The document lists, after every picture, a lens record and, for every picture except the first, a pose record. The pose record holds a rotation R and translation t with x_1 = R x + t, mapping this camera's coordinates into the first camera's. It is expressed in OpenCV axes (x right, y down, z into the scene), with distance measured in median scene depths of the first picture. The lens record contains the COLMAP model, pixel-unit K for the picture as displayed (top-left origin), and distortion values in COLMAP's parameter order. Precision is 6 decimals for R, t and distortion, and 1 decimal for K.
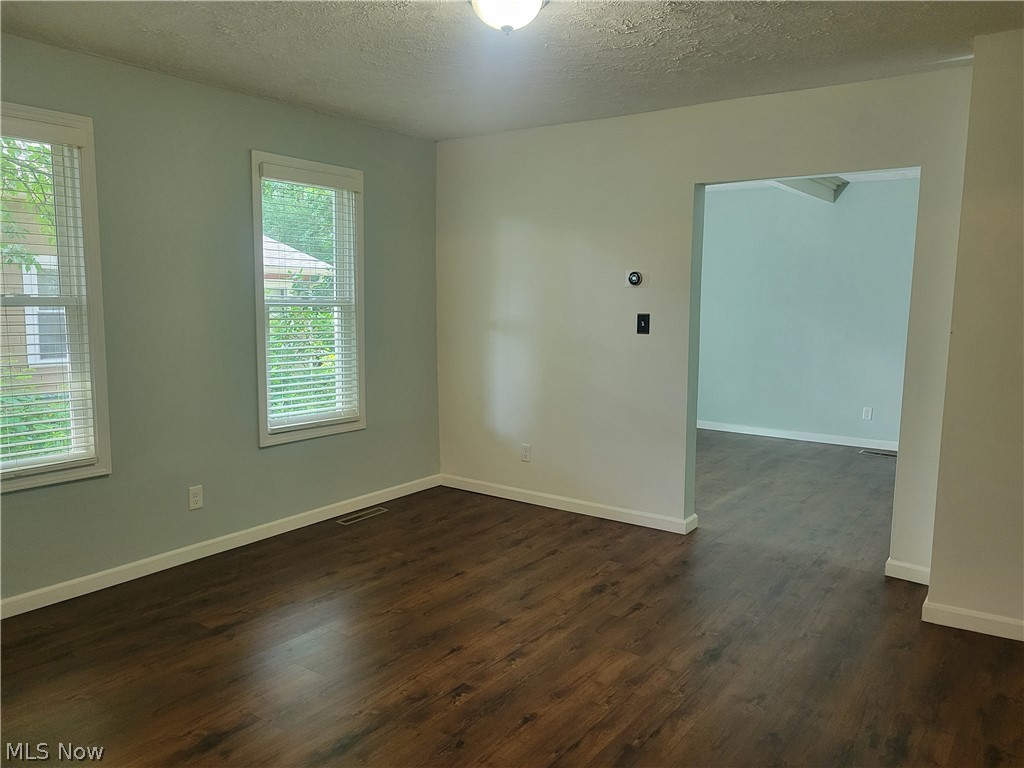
lens RADIAL K [[775.4, 0, 512.0], [0, 775.4, 384.0], [0, 0, 1]] dist [0.034294, -0.011762]
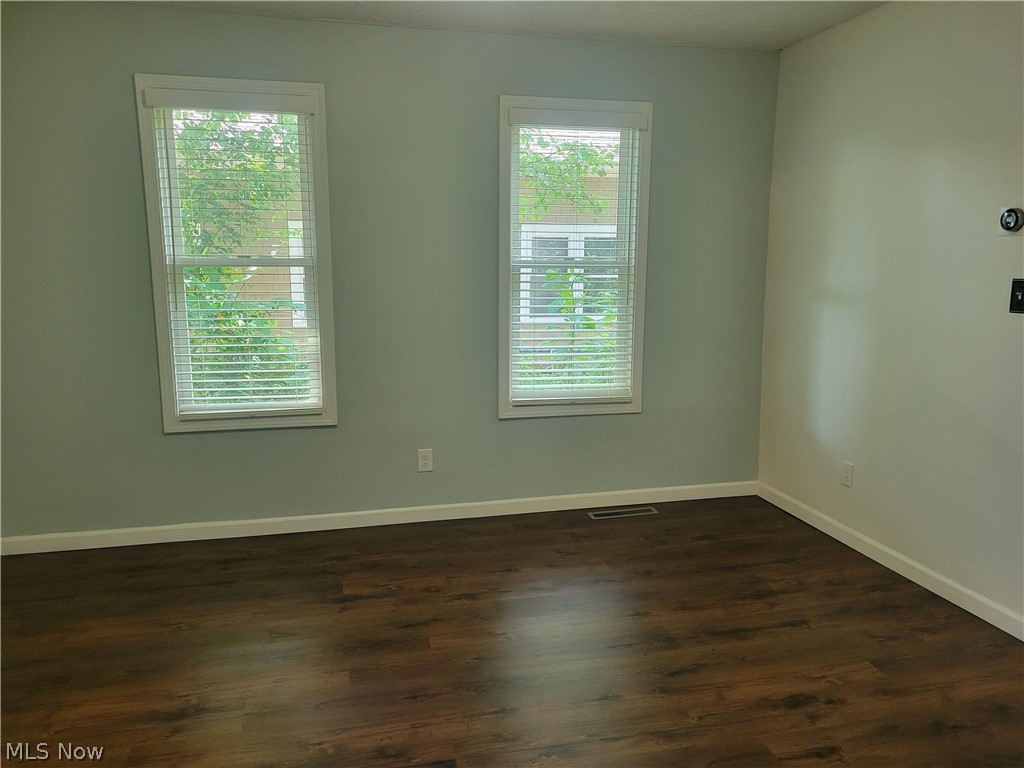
lens RADIAL K [[775.4, 0, 512.0], [0, 775.4, 384.0], [0, 0, 1]] dist [0.034294, -0.011762]
pose [[0.749641, 0.099753, -0.654284, 0.291453], [-0.070318, 0.994985, 0.071129, -0.027346], [0.658098, -0.007313, 0.752896, 0.301663]]
